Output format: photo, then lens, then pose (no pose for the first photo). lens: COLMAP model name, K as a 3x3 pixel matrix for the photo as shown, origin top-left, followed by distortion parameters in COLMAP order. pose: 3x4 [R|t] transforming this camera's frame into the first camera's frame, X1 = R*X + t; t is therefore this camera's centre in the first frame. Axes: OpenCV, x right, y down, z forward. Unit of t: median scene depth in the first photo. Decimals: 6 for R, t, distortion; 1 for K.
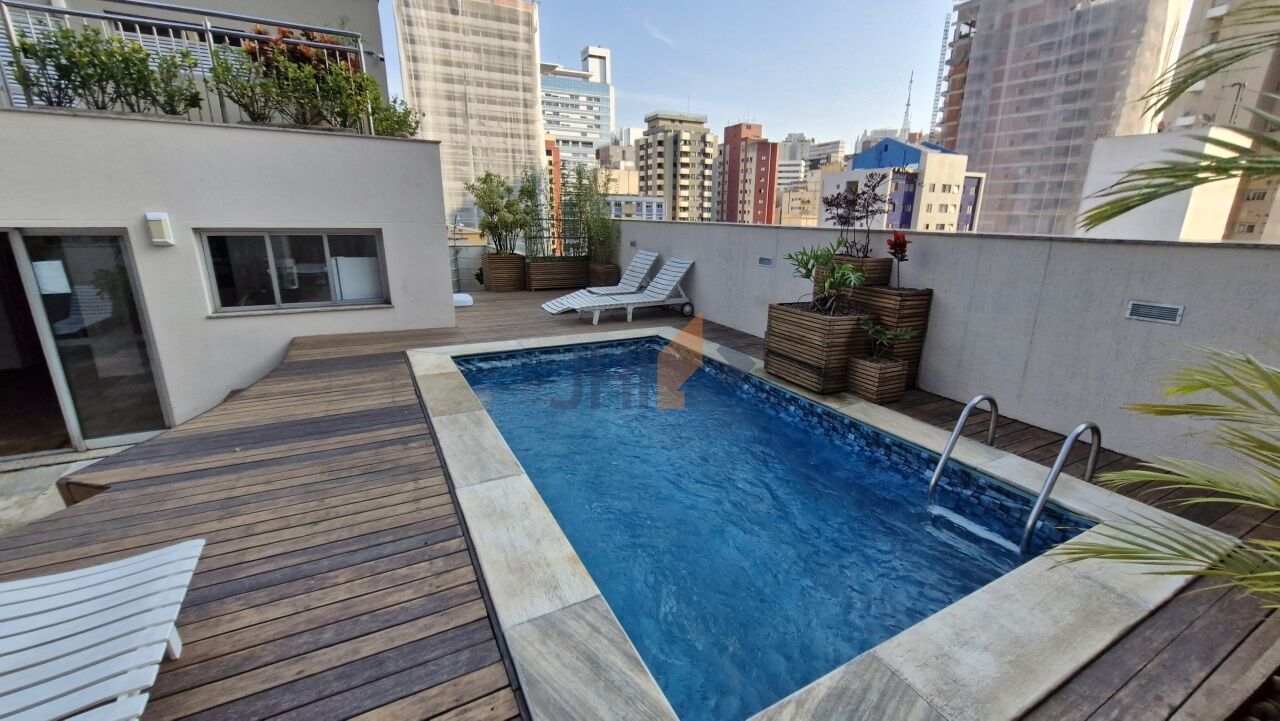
lens RADIAL K [[507.5, 0, 650.3], [0, 507.5, 368.1], [0, 0, 1]] dist [0.006128, -0.000531]
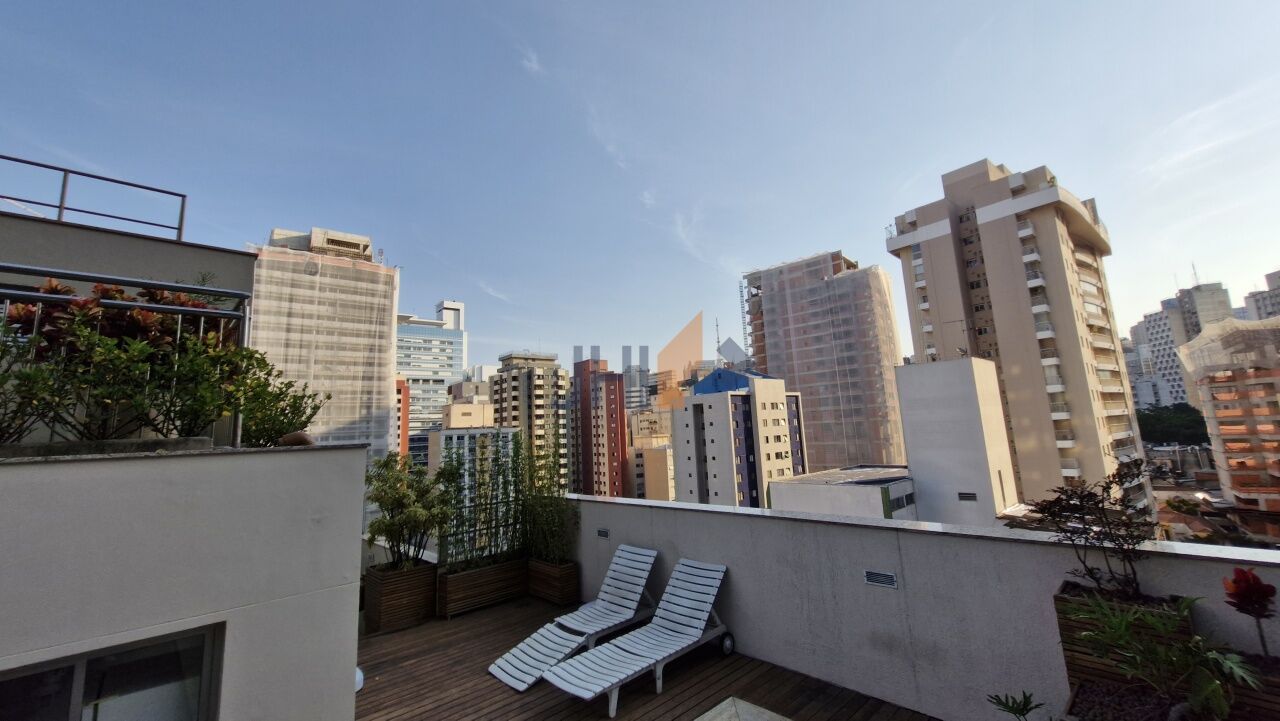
lens RADIAL K [[507.5, 0, 640.5], [0, 507.5, 353.7], [0, 0, 1]] dist [0.006128, -0.000531]
pose [[0.965001, -0.025311, 0.261021, -0.171169], [0.138750, 0.893884, -0.426286, -0.158659], [-0.222533, 0.447583, 0.866111, 0.234884]]
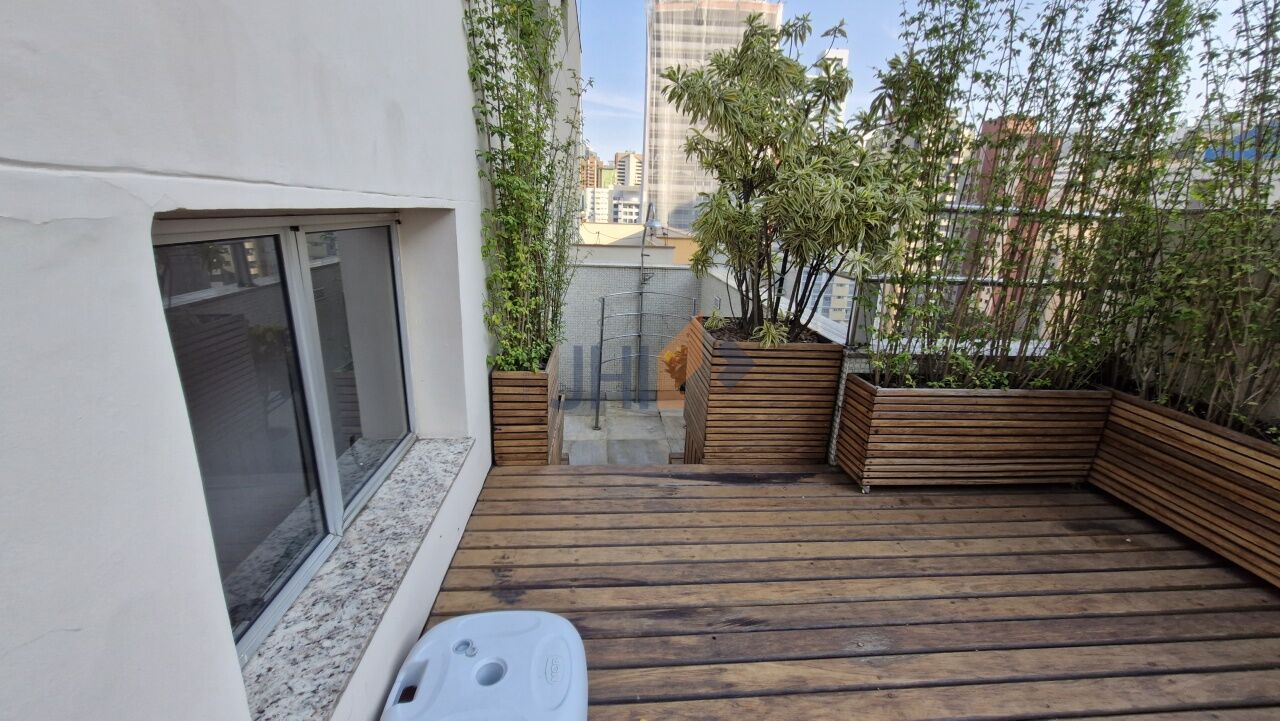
lens RADIAL K [[507.5, 0, 641.5], [0, 507.5, 353.7], [0, 0, 1]] dist [0.006128, -0.000531]
pose [[0.915189, 0.123768, -0.383551, -0.269896], [-0.135421, 0.990782, -0.003414, -0.224548], [0.379593, 0.055066, 0.923513, 0.796016]]
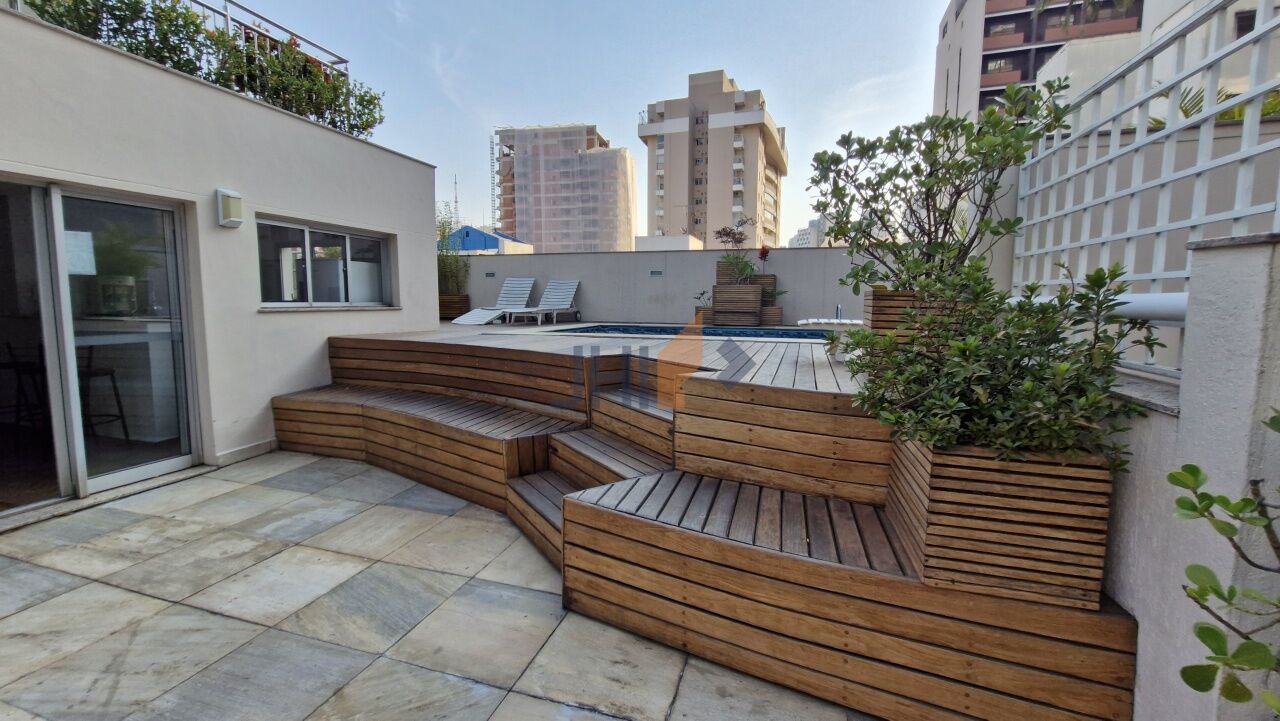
lens RADIAL K [[507.5, 0, 648.6], [0, 507.5, 340.3], [0, 0, 1]] dist [0.006128, -0.000531]
pose [[0.716899, -0.067987, 0.693854, -0.594072], [0.207871, 0.970811, -0.119649, 0.111699], [-0.665467, 0.230009, 0.710106, -0.024661]]
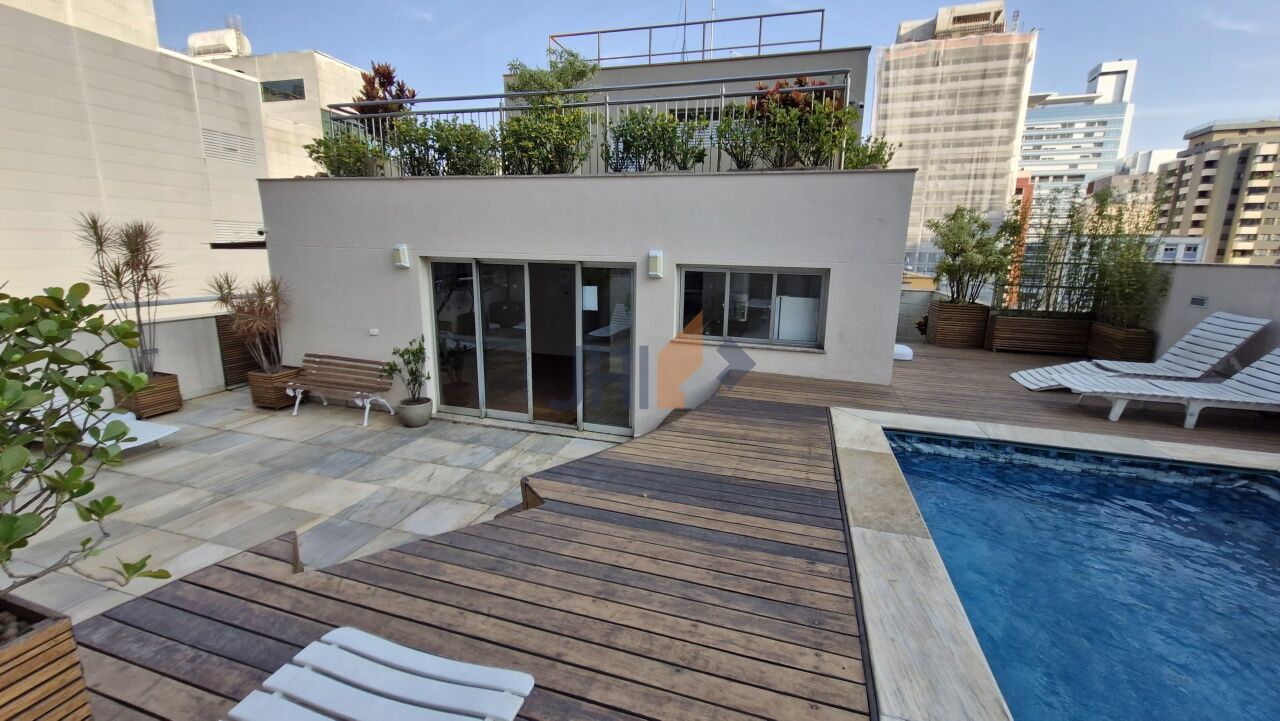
lens RADIAL K [[507.5, 0, 660.1], [0, 507.5, 346.7], [0, 0, 1]] dist [0.006128, -0.000531]
pose [[0.711542, 0.127725, -0.690938, -0.065173], [-0.211119, 0.976765, -0.036852, -0.025482], [0.670177, 0.172091, 0.721975, 0.106351]]
